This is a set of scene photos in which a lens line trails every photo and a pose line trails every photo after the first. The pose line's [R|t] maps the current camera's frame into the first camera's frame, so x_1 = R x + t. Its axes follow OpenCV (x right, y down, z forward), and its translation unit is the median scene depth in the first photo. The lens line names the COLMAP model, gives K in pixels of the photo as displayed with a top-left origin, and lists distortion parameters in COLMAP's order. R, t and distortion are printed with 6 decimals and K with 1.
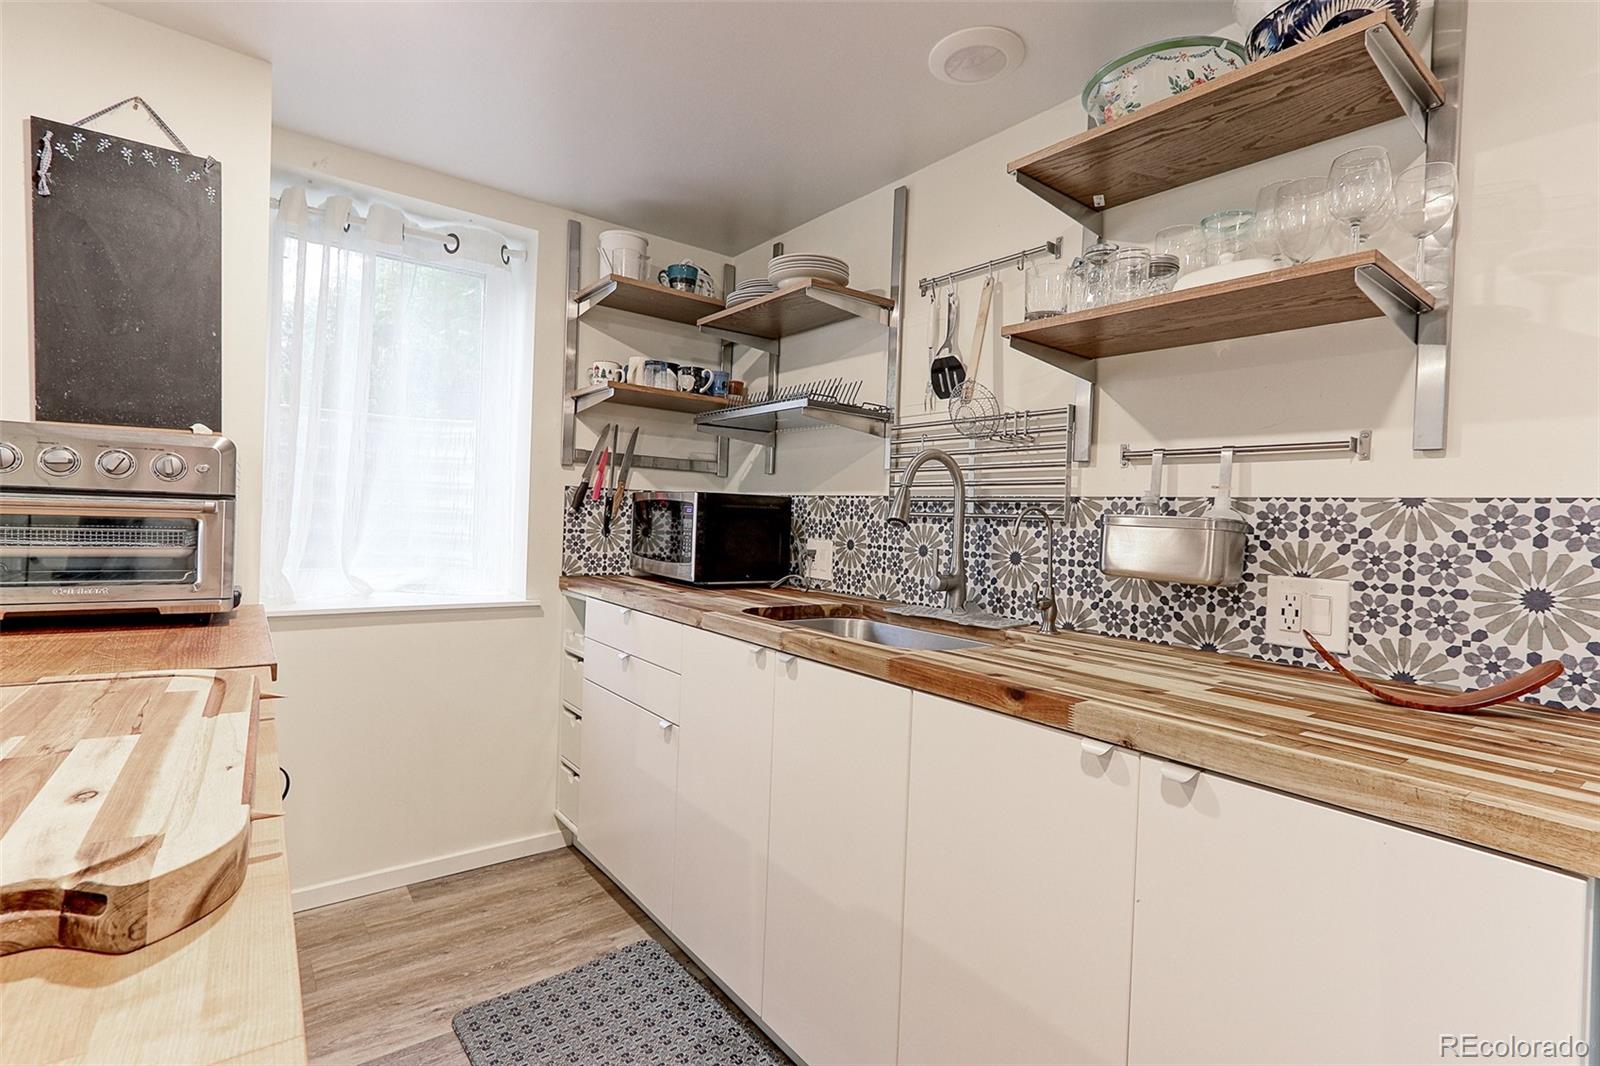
lens RADIAL K [[745.8, 0, 802.7], [0, 745.8, 527.7], [0, 0, 1]] dist [-0.002066, 0.001507]
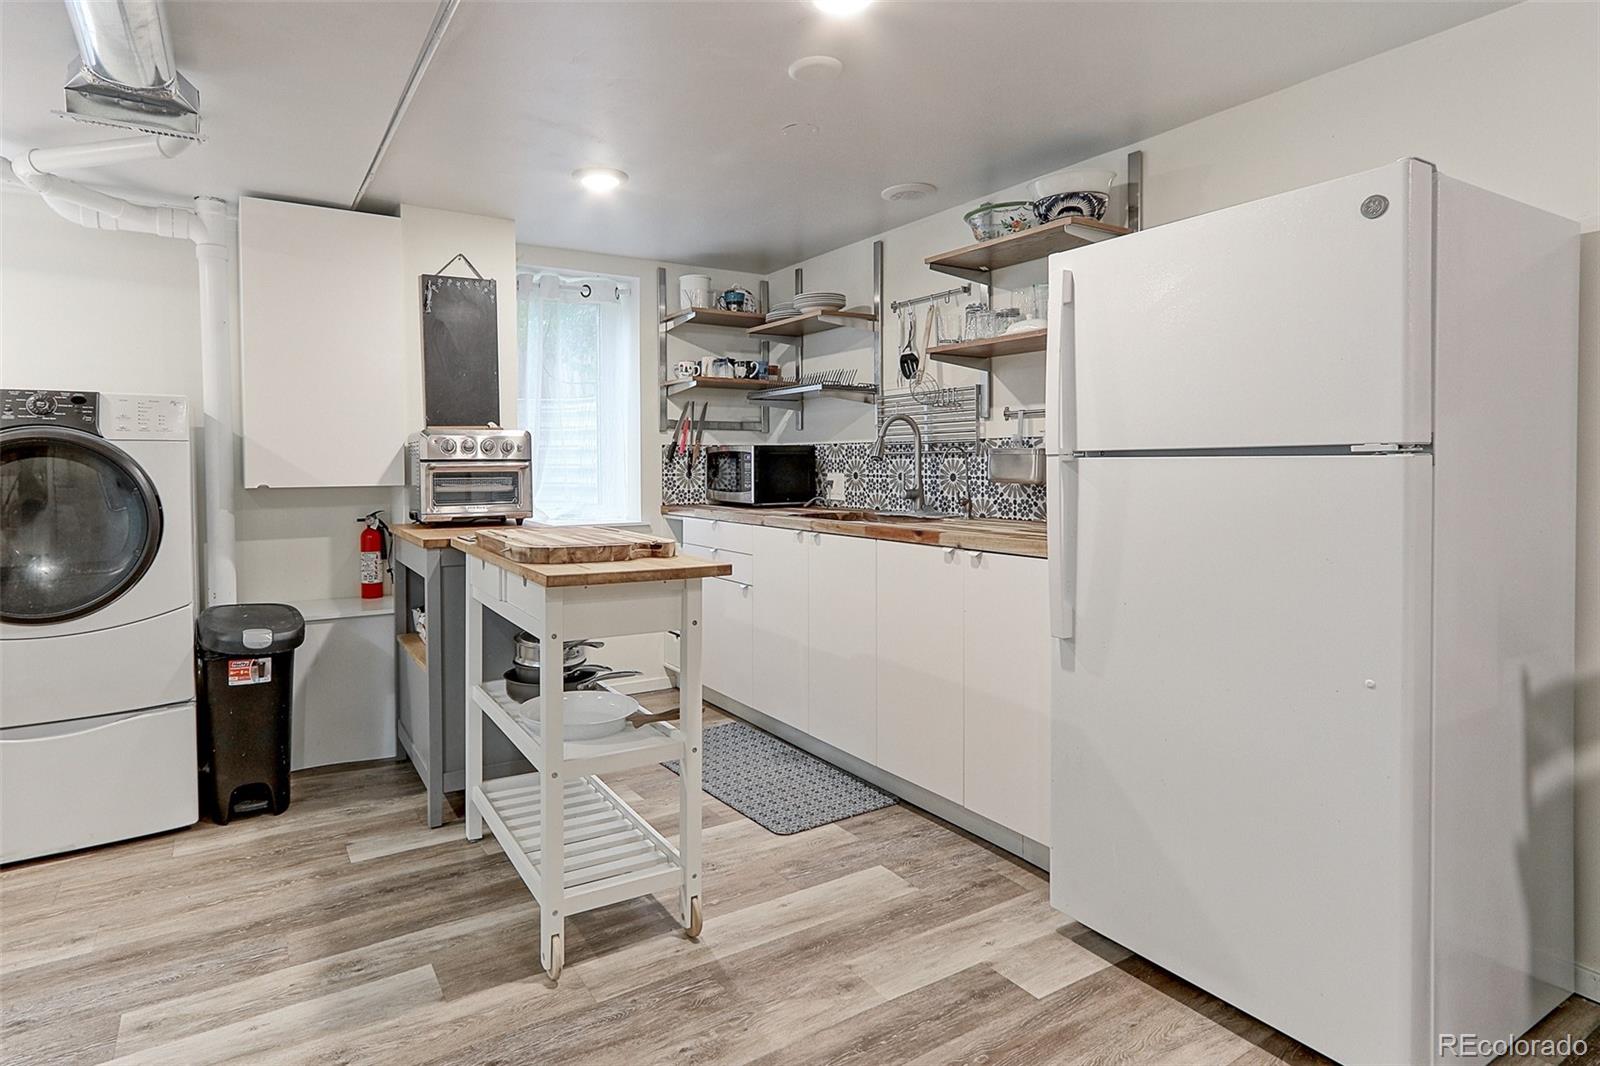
lens RADIAL K [[856.7, 0, 712.0], [0, 856.7, 480.0], [0, 0, 1]] dist [0.001663, 0.002007]
pose [[0.988877, -0.041059, -0.142958, 0.026287], [0.041516, 0.999138, 0.000213, 0.021031], [0.142826, -0.006145, 0.989729, -0.808478]]
